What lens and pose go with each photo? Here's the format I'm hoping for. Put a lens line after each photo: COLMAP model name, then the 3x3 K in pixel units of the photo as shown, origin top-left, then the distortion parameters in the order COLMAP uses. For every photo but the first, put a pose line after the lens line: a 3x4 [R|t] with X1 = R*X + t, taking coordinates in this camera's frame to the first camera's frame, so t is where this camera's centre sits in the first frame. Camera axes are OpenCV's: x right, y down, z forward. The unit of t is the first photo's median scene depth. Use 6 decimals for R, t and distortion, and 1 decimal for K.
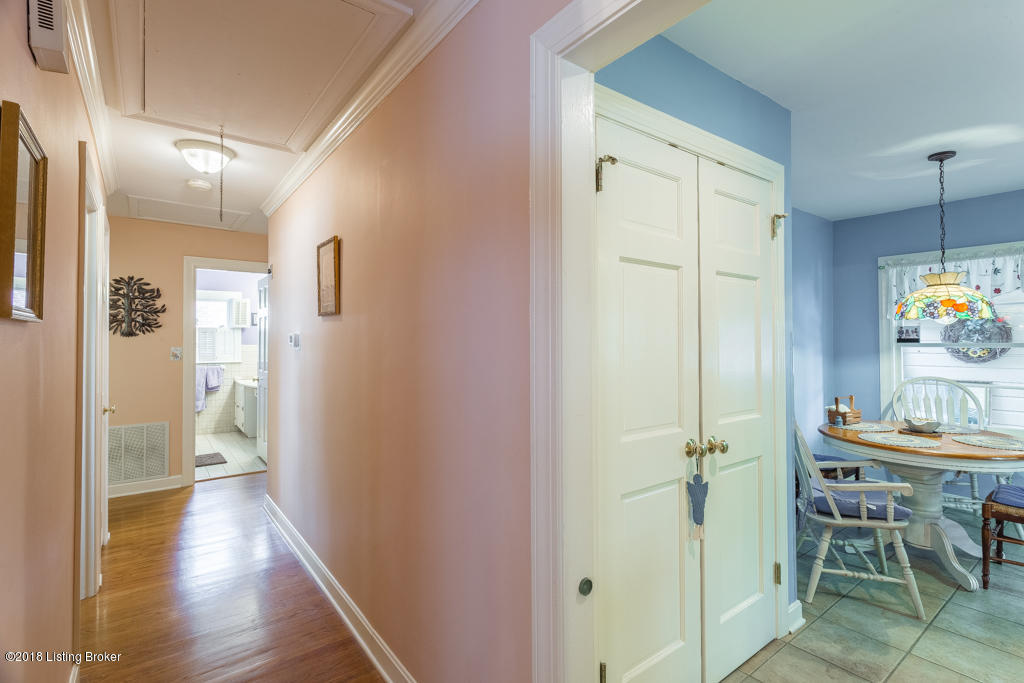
lens RADIAL K [[481.1, 0, 513.0], [0, 481.1, 335.7], [0, 0, 1]] dist [0.001570, 0.001751]
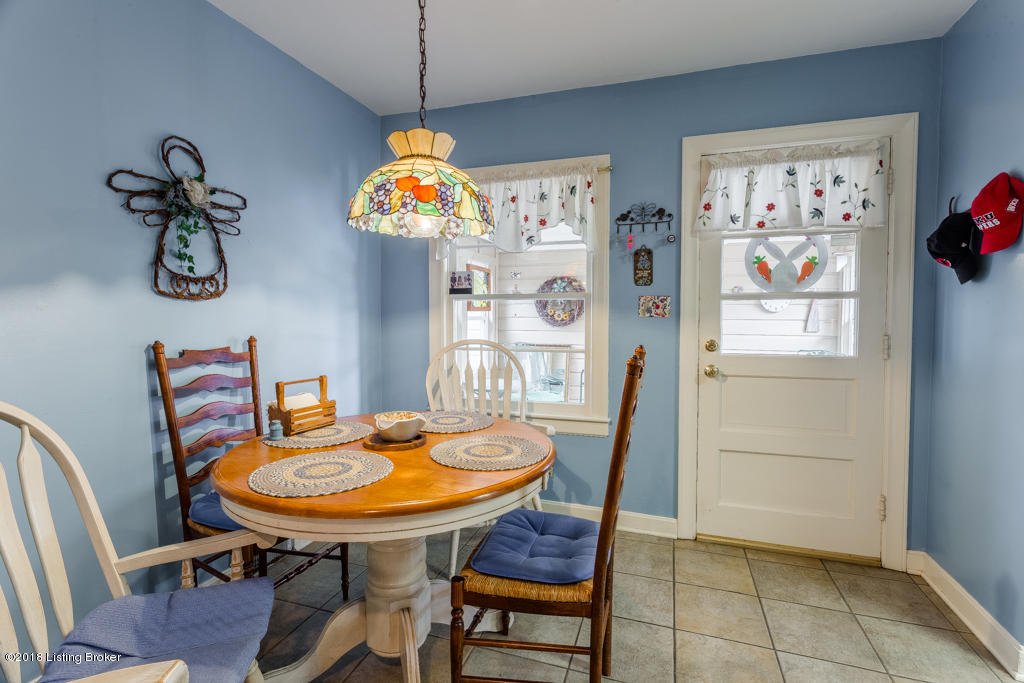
lens RADIAL K [[481.1, 0, 510.1], [0, 481.1, 338.3], [0, 0, 1]] dist [0.001570, 0.001751]
pose [[0.827920, -0.024239, 0.560322, 0.528546], [-0.008130, 0.998442, 0.055203, 0.045160], [-0.560787, -0.050259, 0.826433, 0.394705]]
